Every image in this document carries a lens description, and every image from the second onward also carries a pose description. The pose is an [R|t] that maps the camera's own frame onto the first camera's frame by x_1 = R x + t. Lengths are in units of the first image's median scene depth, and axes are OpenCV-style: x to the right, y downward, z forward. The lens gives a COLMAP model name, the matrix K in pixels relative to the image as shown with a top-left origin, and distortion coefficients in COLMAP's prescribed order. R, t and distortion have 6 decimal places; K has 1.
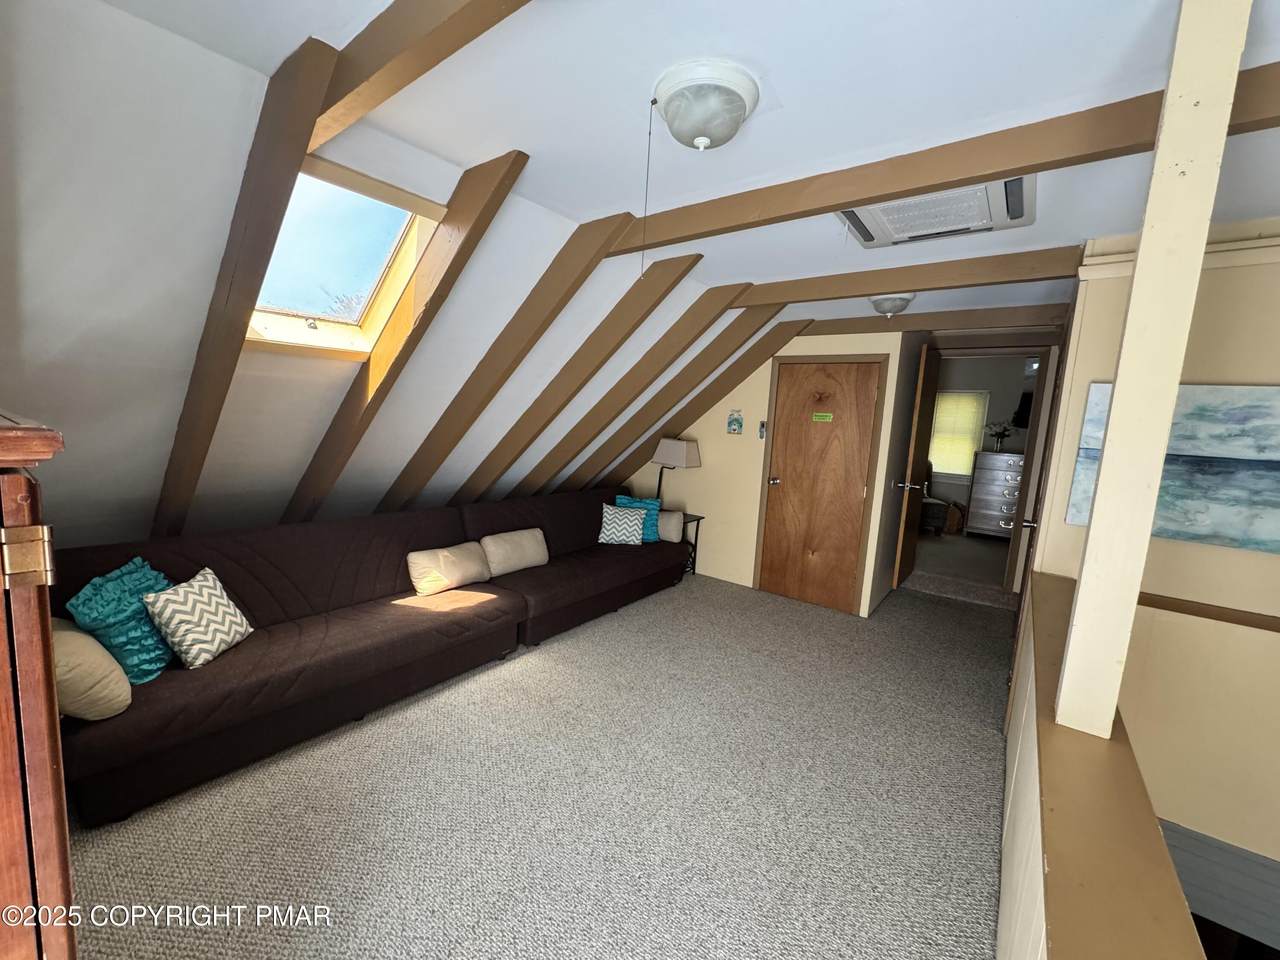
lens RADIAL K [[506.1, 0, 636.4], [0, 506.1, 477.1], [0, 0, 1]] dist [-0.008476, 0.000089]
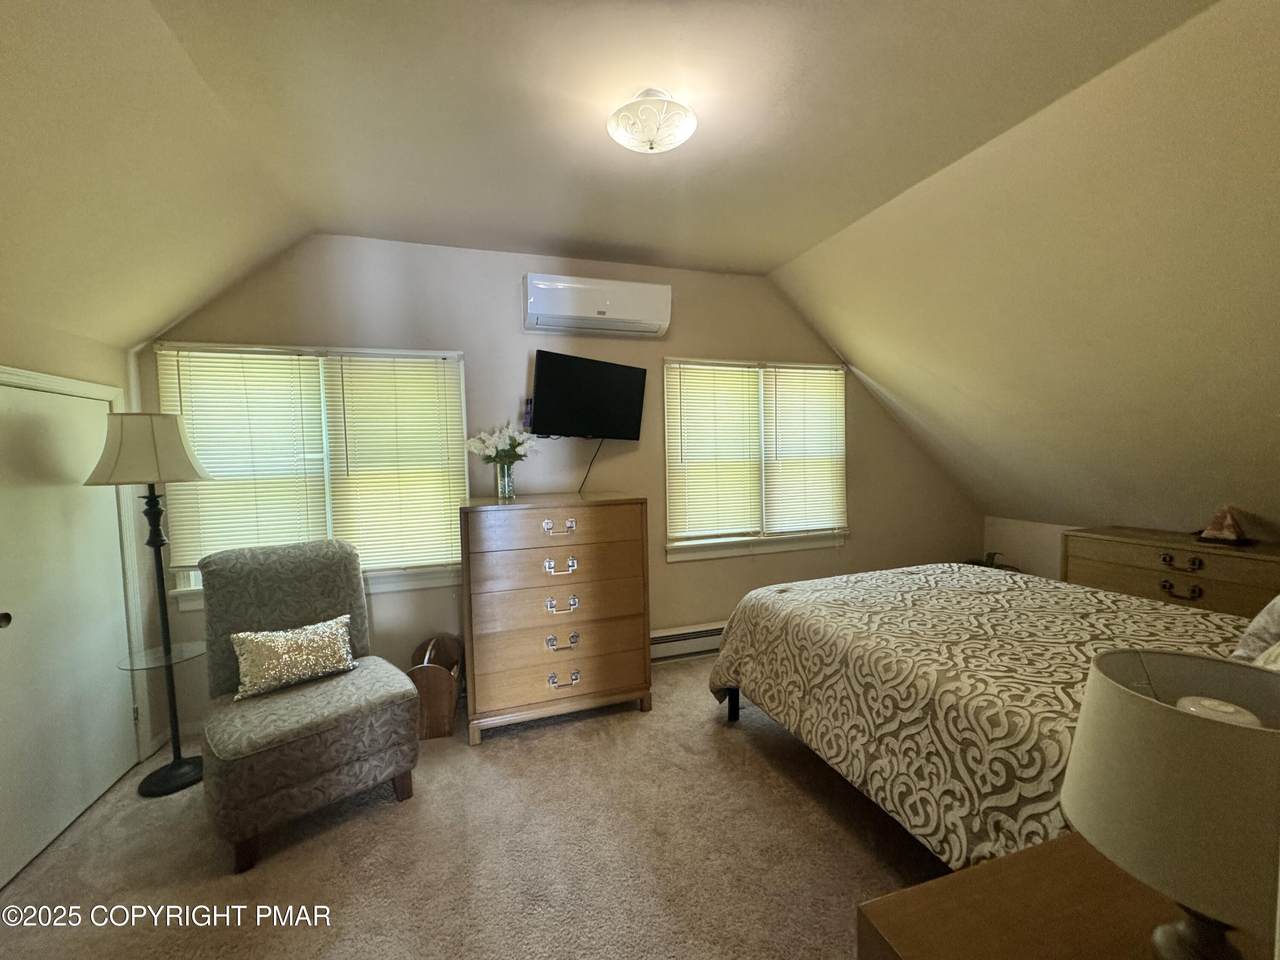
lens RADIAL K [[506.1, 0, 638.7], [0, 506.1, 481.1], [0, 0, 1]] dist [-0.008476, 0.000089]
pose [[0.558419, -0.116634, 0.821319, 0.441781], [0.157929, 0.986907, 0.032772, -0.060216], [-0.814388, 0.111410, 0.569527, 0.680195]]
